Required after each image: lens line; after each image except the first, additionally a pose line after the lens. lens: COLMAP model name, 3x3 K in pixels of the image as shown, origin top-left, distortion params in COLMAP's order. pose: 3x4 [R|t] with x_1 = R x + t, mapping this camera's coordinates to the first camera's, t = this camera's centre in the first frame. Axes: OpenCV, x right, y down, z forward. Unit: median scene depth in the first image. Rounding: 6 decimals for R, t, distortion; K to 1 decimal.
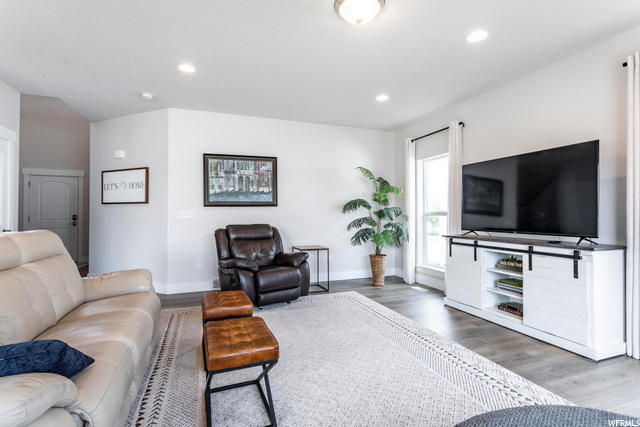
lens RADIAL K [[305.3, 0, 310.0], [0, 305.3, 212.5], [0, 0, 1]] dist [-0.000296, 0.001854]
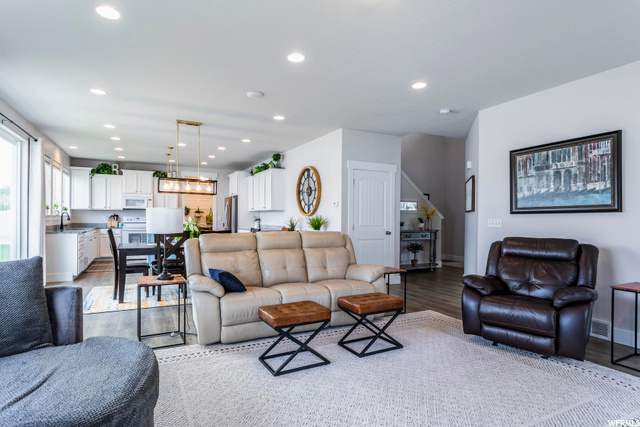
lens RADIAL K [[347.1, 0, 318.2], [0, 347.1, 219.8], [0, 0, 1]] dist [-0.004101, 0.001158]
pose [[0.121272, 0.006118, -0.992601, 0.524318], [-0.001917, 0.999981, 0.005929, -0.007979], [0.992618, 0.001184, 0.121281, 0.350467]]
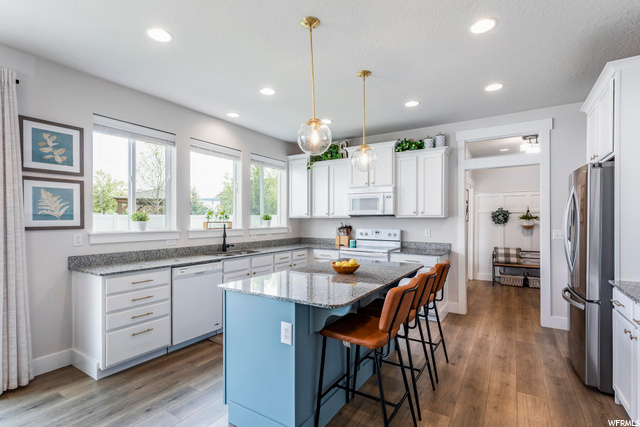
lens RADIAL K [[305.3, 0, 315.5], [0, 305.3, 222.9], [0, 0, 1]] dist [-0.000296, 0.001854]
pose [[-0.802228, 0.005132, -0.596996, -0.900290], [0.002224, 0.999982, 0.005608, -0.038404], [0.597014, 0.003171, -0.802225, 0.227144]]
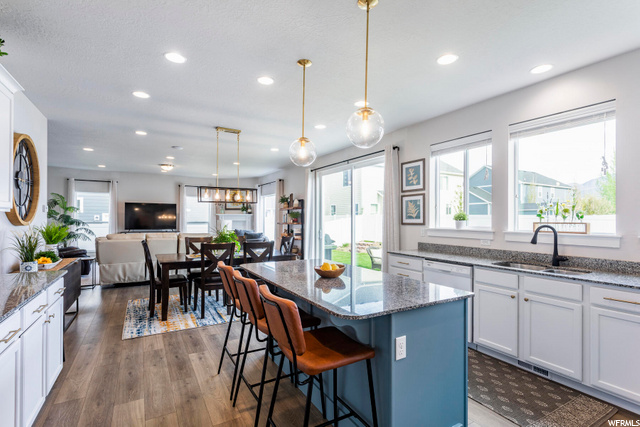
lens RADIAL K [[305.3, 0, 317.7], [0, 305.3, 217.8], [0, 0, 1]] dist [-0.000296, 0.001854]
pose [[-0.166666, -0.000410, 0.986013, -1.733574], [-0.012399, 0.999922, -0.001680, -0.040501], [-0.985936, -0.012506, -0.166658, -0.068456]]
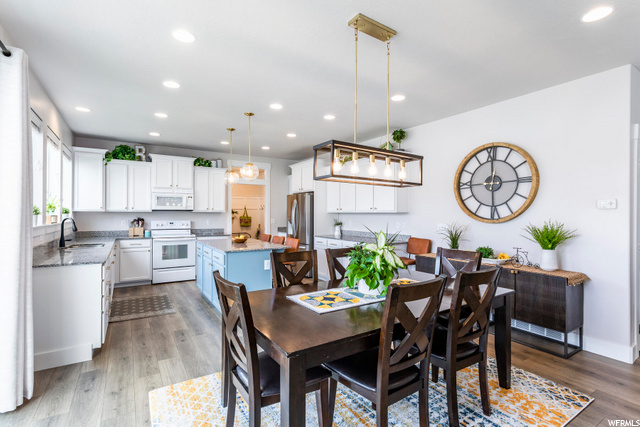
lens RADIAL K [[305.3, 0, 320.6], [0, 305.3, 213.3], [0, 0, 1]] dist [-0.000296, 0.001854]
pose [[0.209786, -0.001439, -0.977746, -0.250443], [0.002353, 0.999997, -0.000967, -0.041145], [0.977744, -0.002098, 0.209789, -0.119478]]
